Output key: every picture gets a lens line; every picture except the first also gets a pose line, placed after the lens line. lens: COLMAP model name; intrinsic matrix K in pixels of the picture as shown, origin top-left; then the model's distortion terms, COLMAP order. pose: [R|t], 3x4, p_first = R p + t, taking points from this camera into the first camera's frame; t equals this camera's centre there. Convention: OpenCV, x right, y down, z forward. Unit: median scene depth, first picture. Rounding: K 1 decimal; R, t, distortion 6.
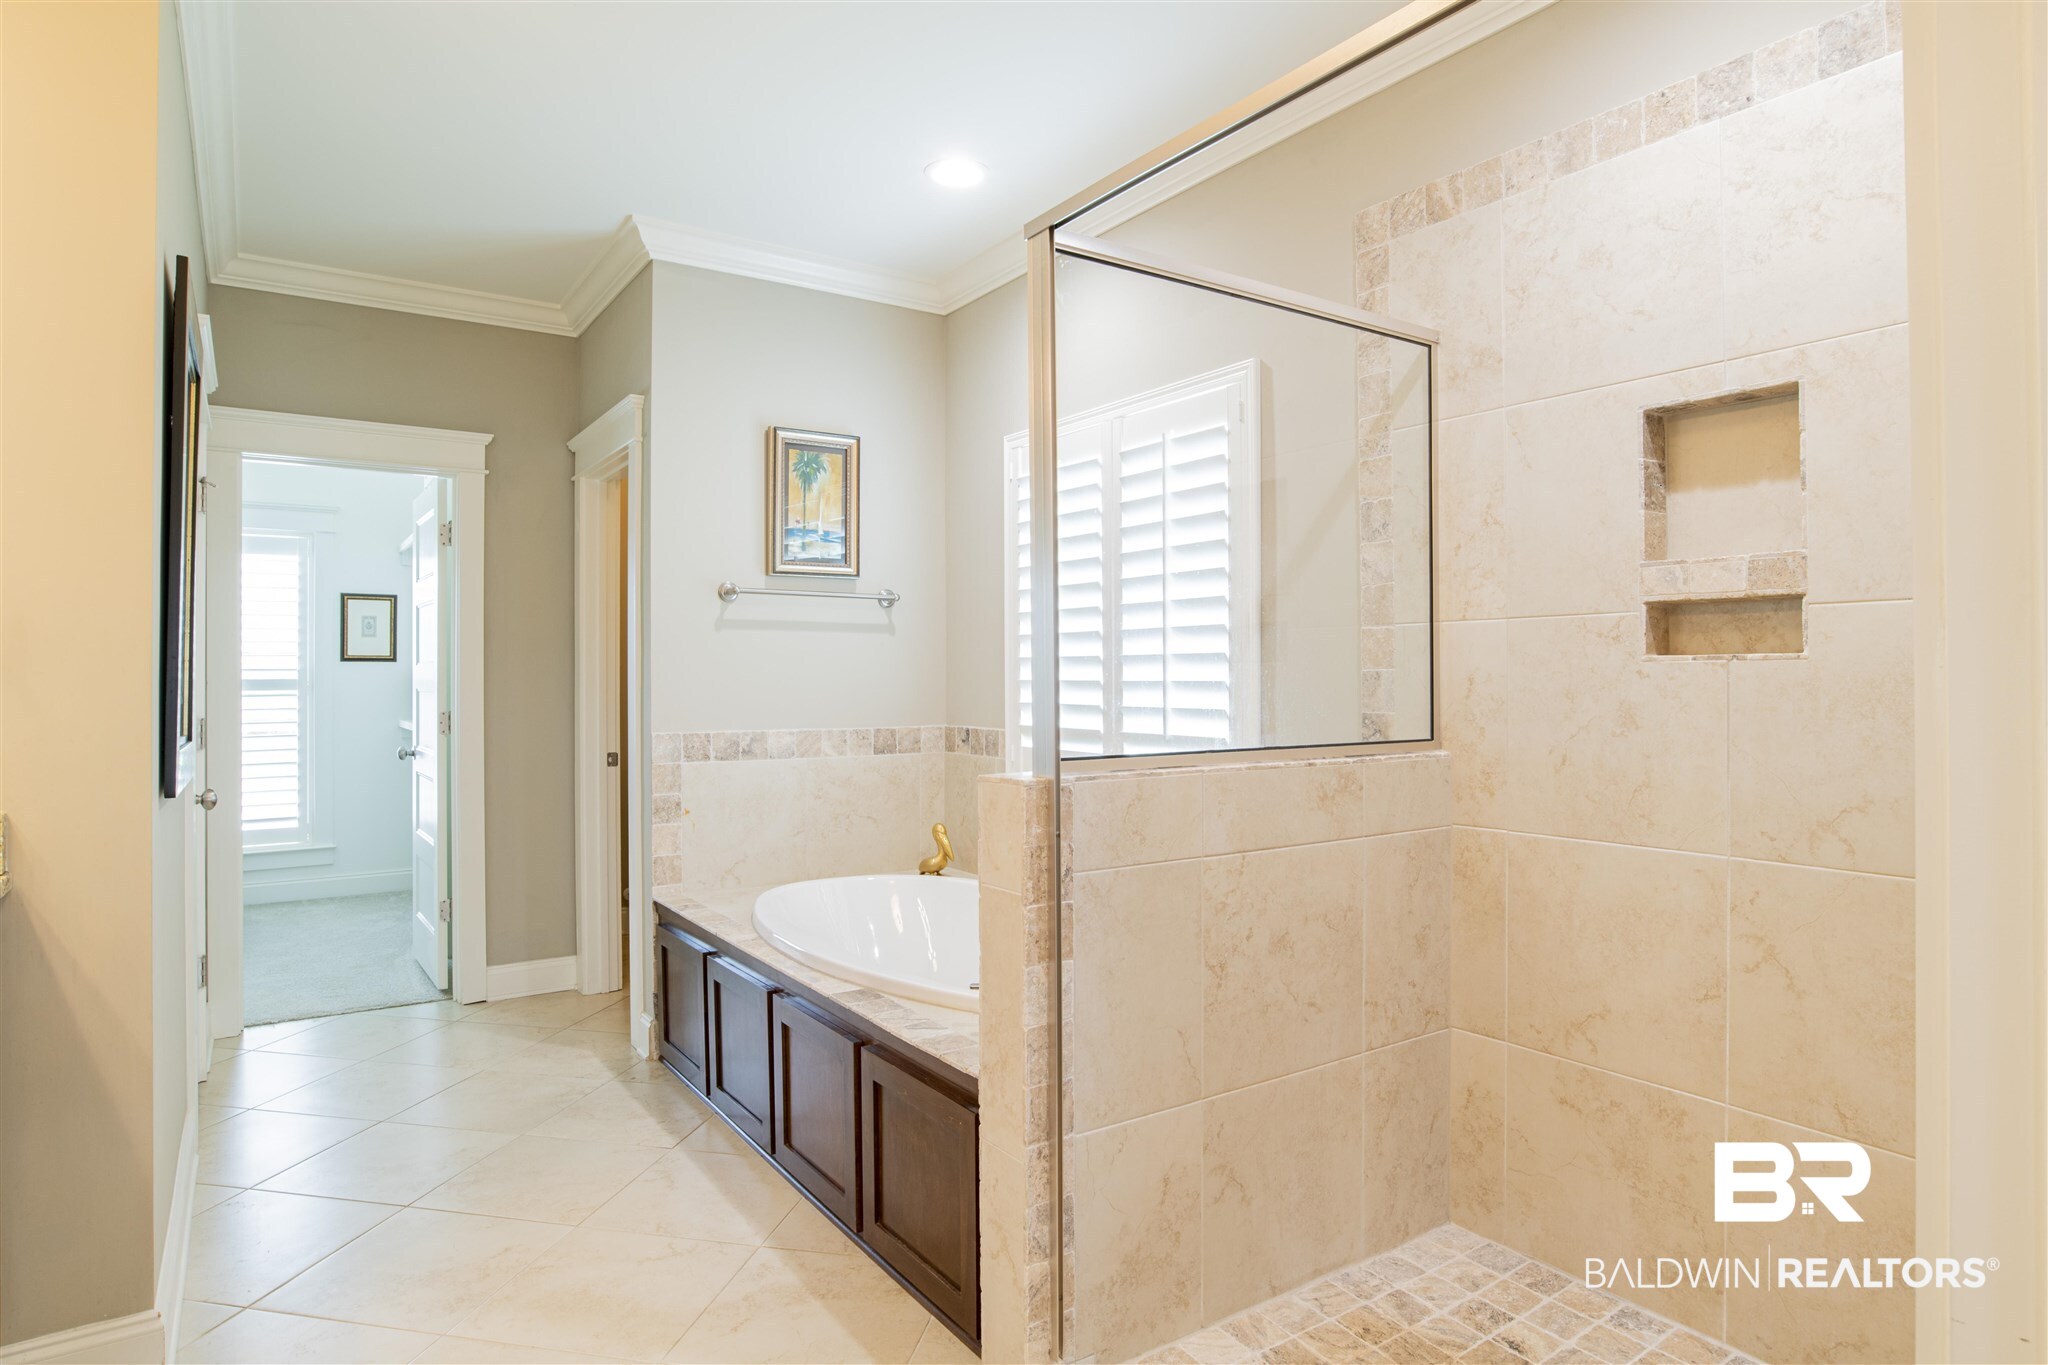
lens RADIAL K [[1135.8, 0, 1031.7], [0, 1135.8, 672.7], [0, 0, 1]] dist [-0.060809, 0.027897]
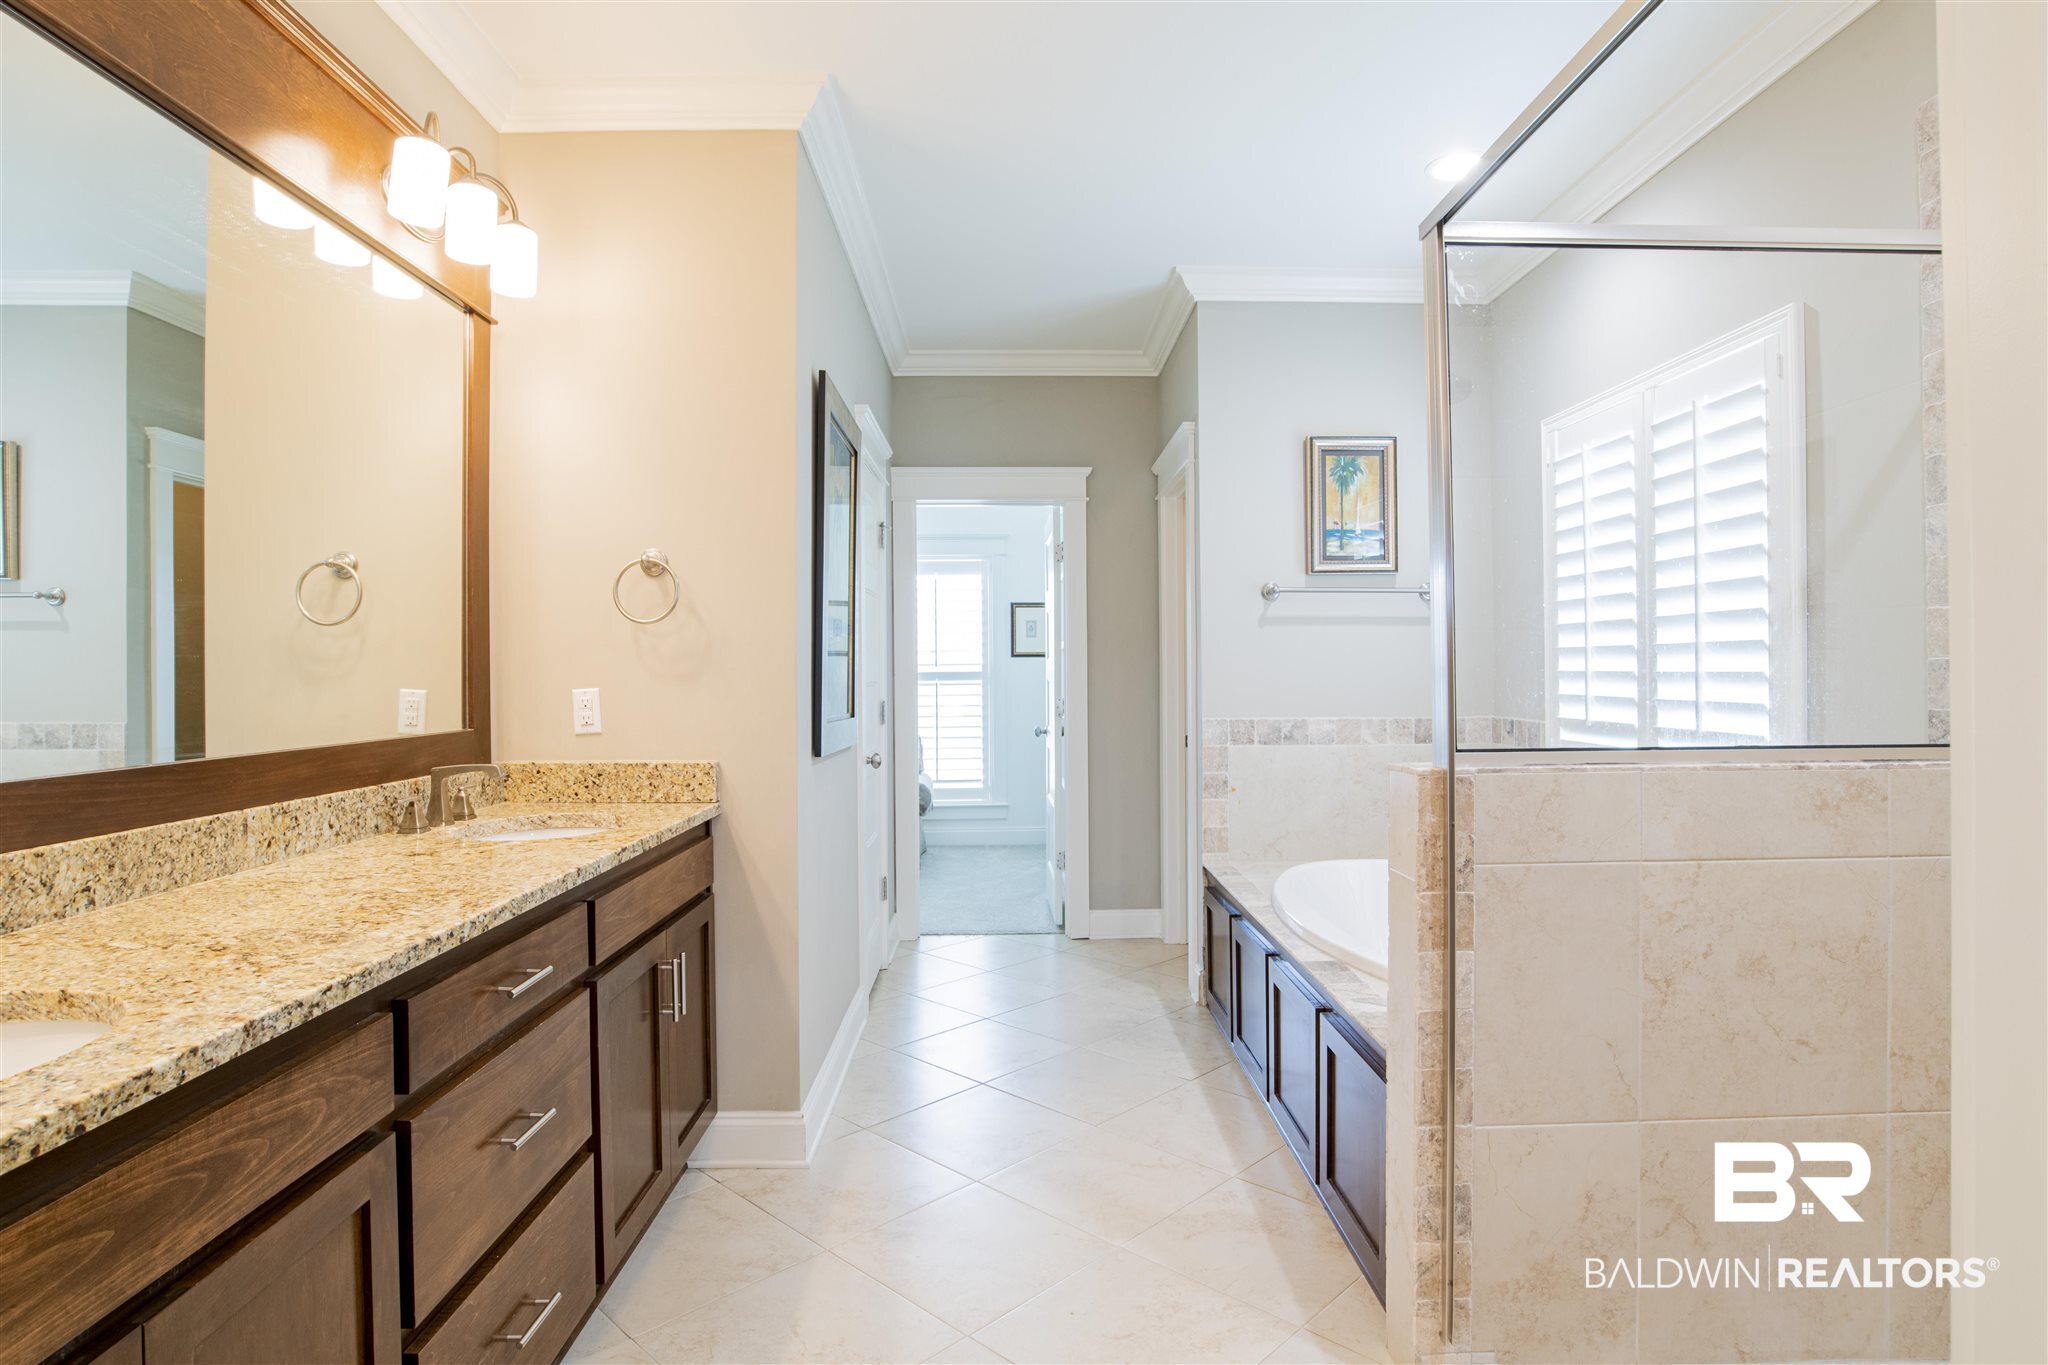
lens RADIAL K [[1076.0, 0, 1050.3], [0, 1076.0, 673.0], [0, 0, 1]] dist [-0.067318, 0.029547]
pose [[0.843478, -0.001176, -0.537162, 0.136293], [0.005523, 0.999964, 0.006483, -0.000186], [0.537135, -0.008435, 0.843454, 0.005778]]
